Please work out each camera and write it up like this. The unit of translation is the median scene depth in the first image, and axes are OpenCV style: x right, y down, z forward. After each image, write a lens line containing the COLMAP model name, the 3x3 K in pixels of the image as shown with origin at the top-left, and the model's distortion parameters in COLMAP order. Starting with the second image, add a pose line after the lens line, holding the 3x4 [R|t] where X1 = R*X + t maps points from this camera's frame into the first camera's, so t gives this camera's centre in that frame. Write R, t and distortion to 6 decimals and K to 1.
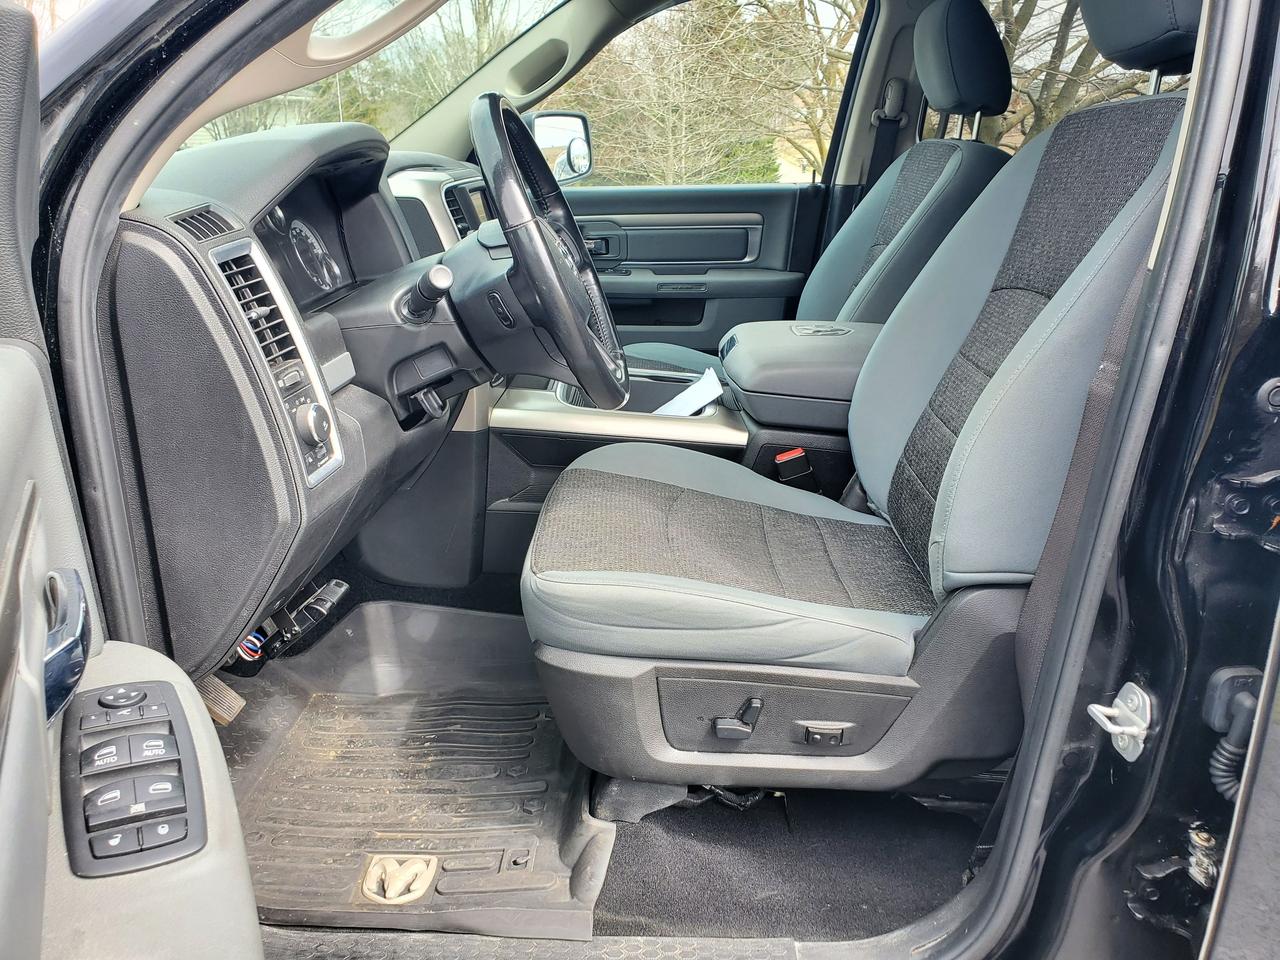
lens RADIAL K [[946.9, 0, 640.6], [0, 946.9, 479.8], [0, 0, 1]] dist [0.009304, 0.005634]
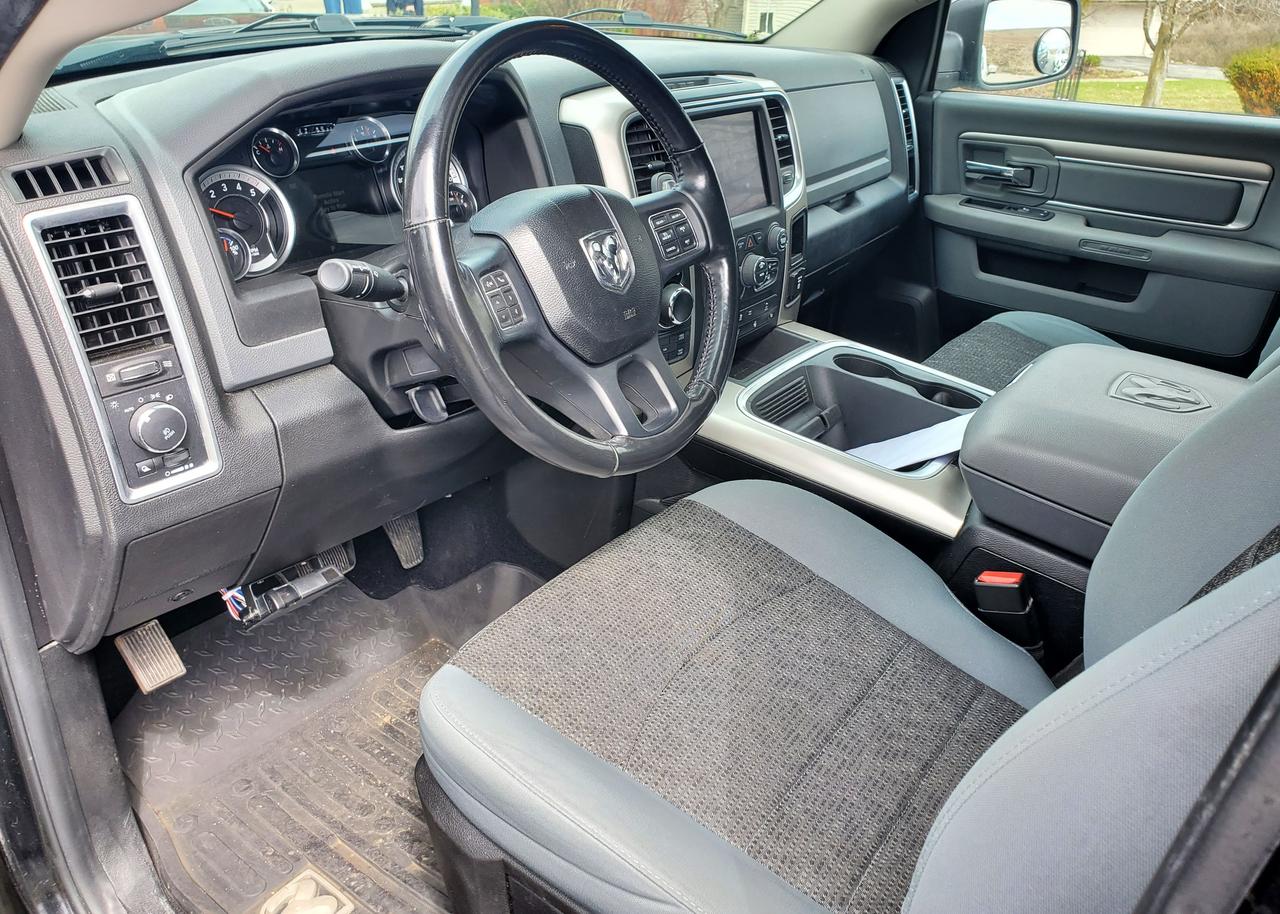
lens RADIAL K [[979.6, 0, 639.9], [0, 979.6, 427.2], [0, 0, 1]] dist [-0.003568, -0.003086]
pose [[0.830085, 0.269608, -0.488130, 0.252680], [-0.228987, 0.962948, 0.142461, -0.166288], [0.508452, -0.006479, 0.861066, 0.286960]]
